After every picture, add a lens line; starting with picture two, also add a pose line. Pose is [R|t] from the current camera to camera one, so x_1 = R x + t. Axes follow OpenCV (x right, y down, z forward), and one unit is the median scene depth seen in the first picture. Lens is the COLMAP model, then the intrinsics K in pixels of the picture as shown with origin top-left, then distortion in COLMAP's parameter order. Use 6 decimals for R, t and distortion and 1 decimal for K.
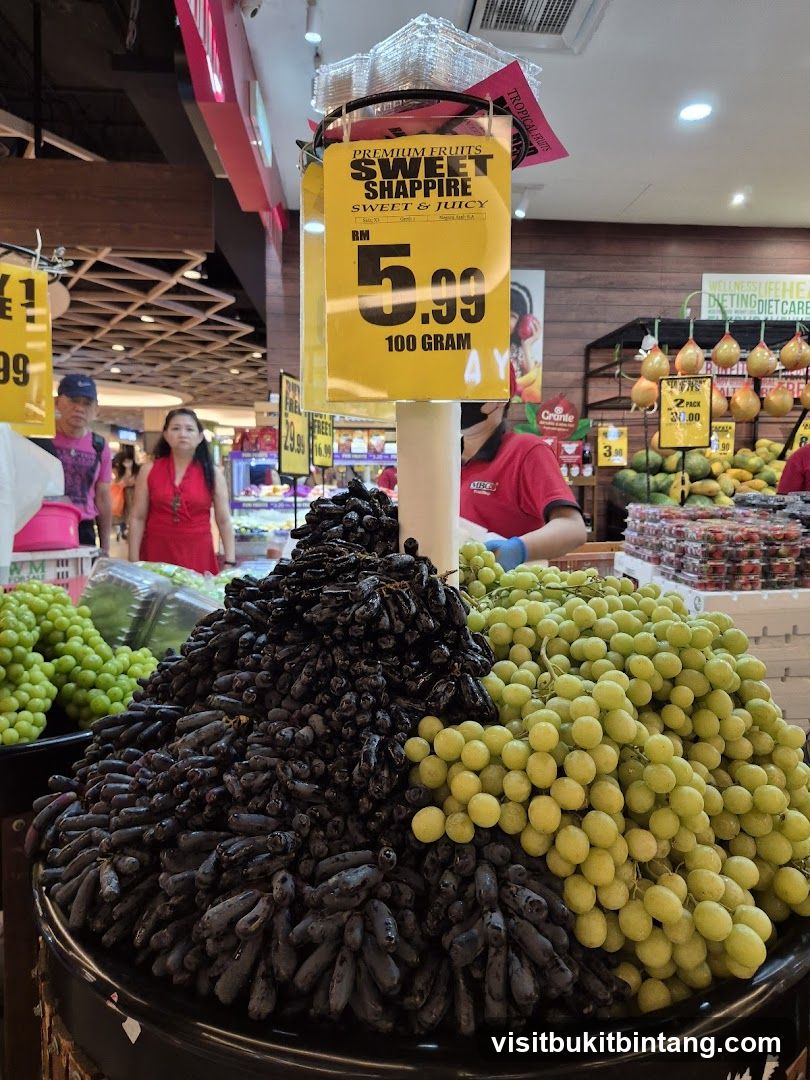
lens RADIAL K [[731.9, 0, 419.4], [0, 731.9, 526.5], [0, 0, 1]] dist [0.073436, -0.055011]
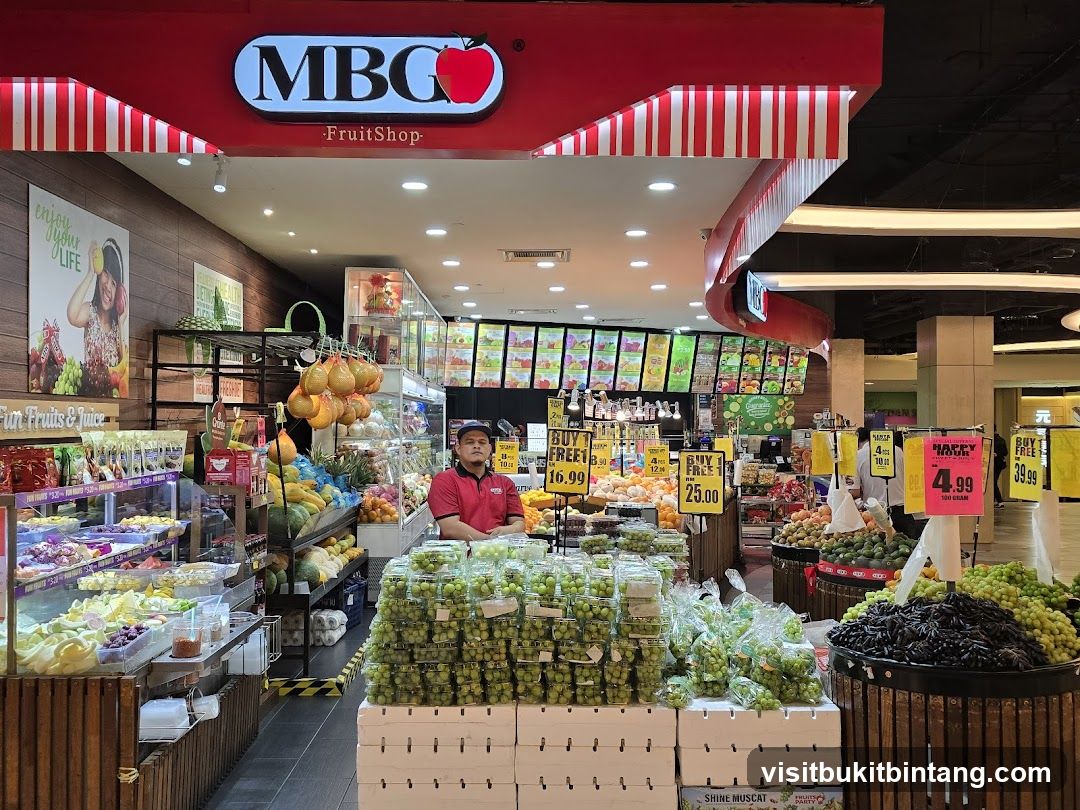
lens RADIAL K [[1067.9, 0, 540.0], [0, 1067.9, 405.0], [0, 0, 1]] dist [0.146975, -0.225675]
pose [[0.060324, 0.009847, 0.998130, -0.944129], [0.061017, 0.998045, -0.013533, -0.121052], [-0.996312, 0.061719, 0.059605, 0.509926]]
